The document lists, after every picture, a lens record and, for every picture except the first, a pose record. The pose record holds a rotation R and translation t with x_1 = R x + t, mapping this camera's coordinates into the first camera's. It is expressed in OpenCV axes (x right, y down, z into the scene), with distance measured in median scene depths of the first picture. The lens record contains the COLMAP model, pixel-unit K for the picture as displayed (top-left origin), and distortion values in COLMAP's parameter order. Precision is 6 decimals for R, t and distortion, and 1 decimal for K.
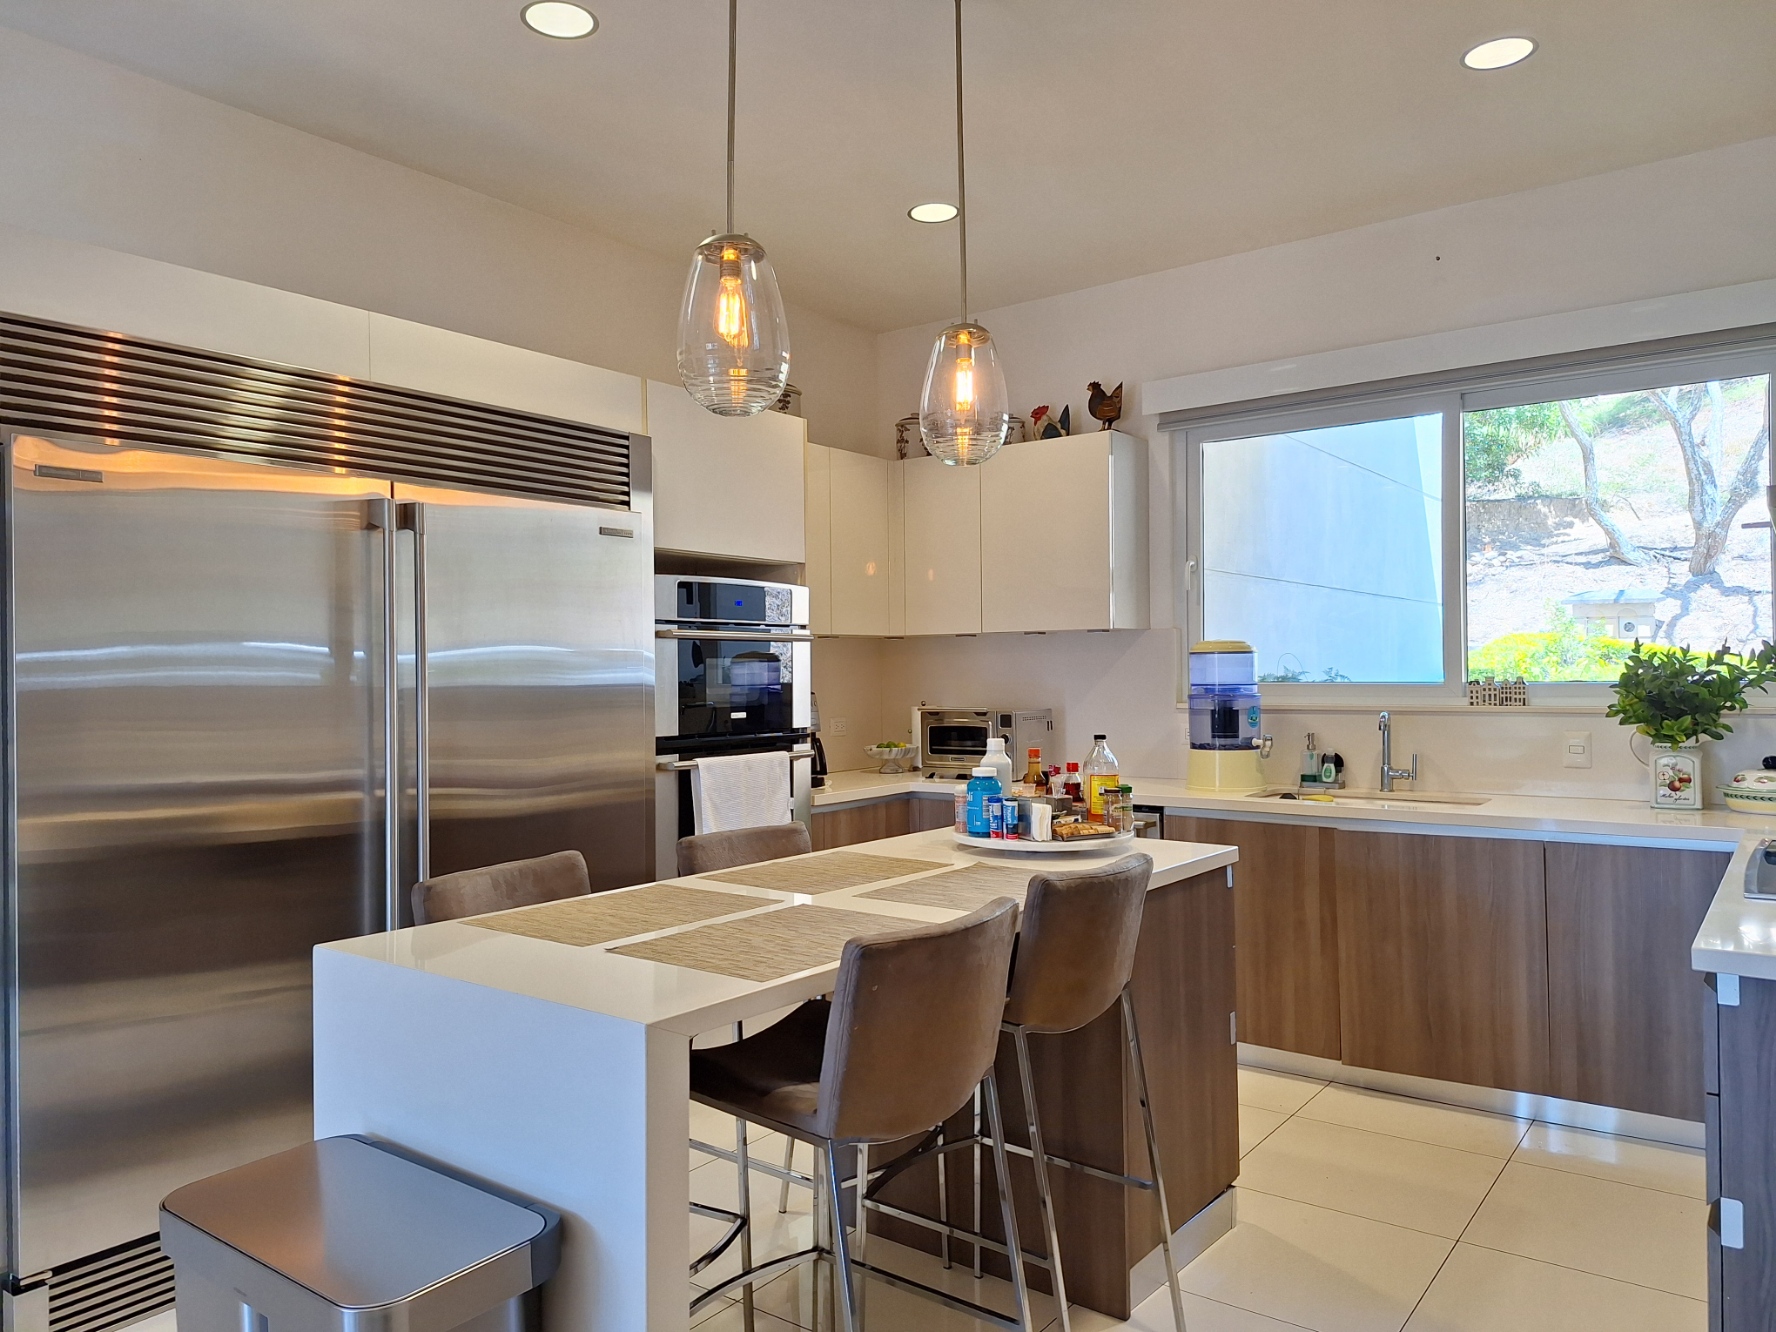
lens RADIAL K [[1275.5, 0, 888.0], [0, 1275.5, 666.0], [0, 0, 1]] dist [0.095090, -0.108644]
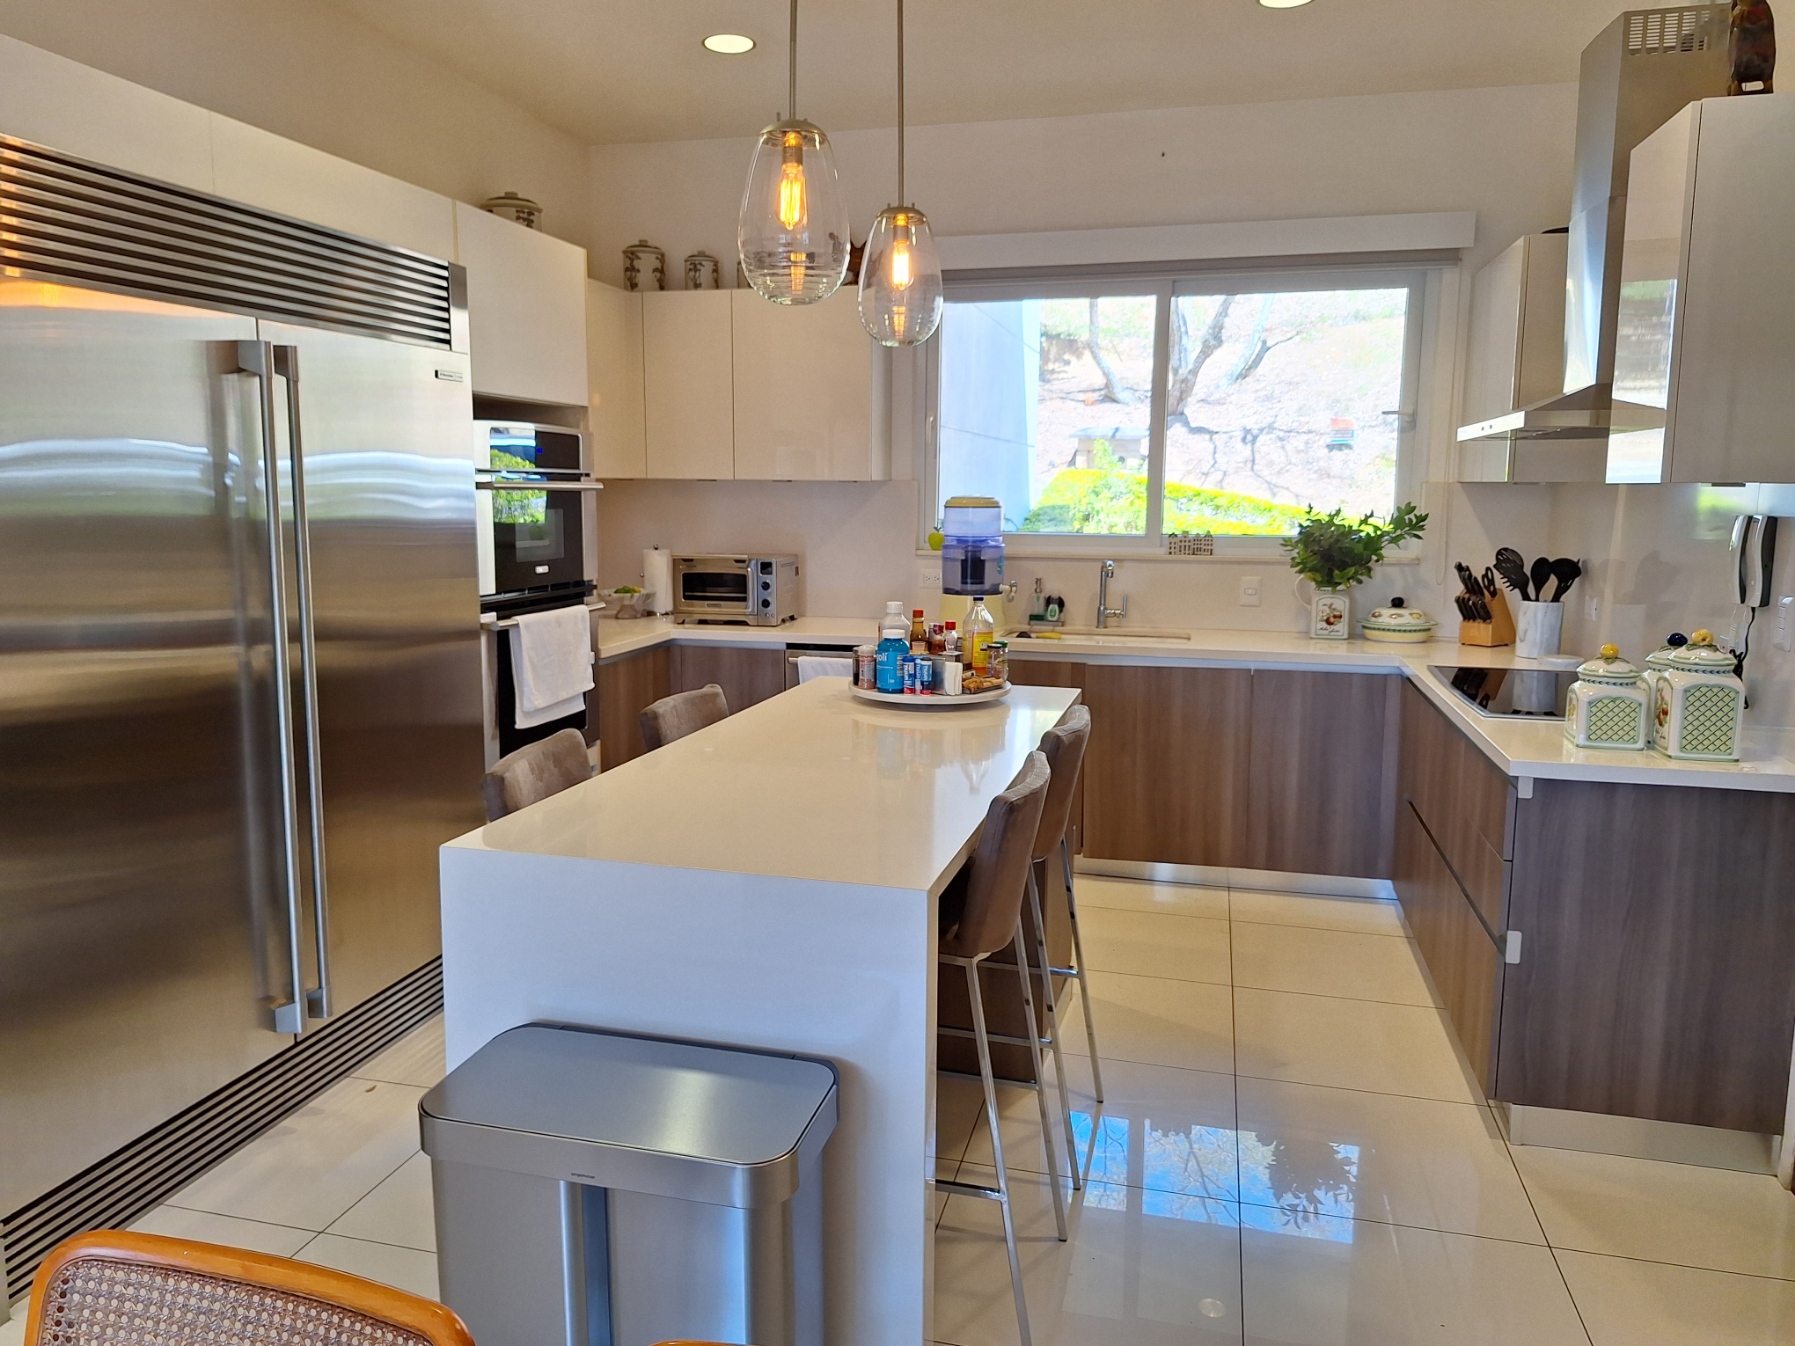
lens RADIAL K [[1297.3, 0, 897.5], [0, 1297.3, 673.0], [0, 0, 1]] dist [0.083071, -0.082919]
pose [[0.923457, -0.038959, 0.381718, -0.261026], [-0.018481, 0.989161, 0.145667, -0.034159], [-0.383255, -0.141572, 0.912728, -0.011314]]
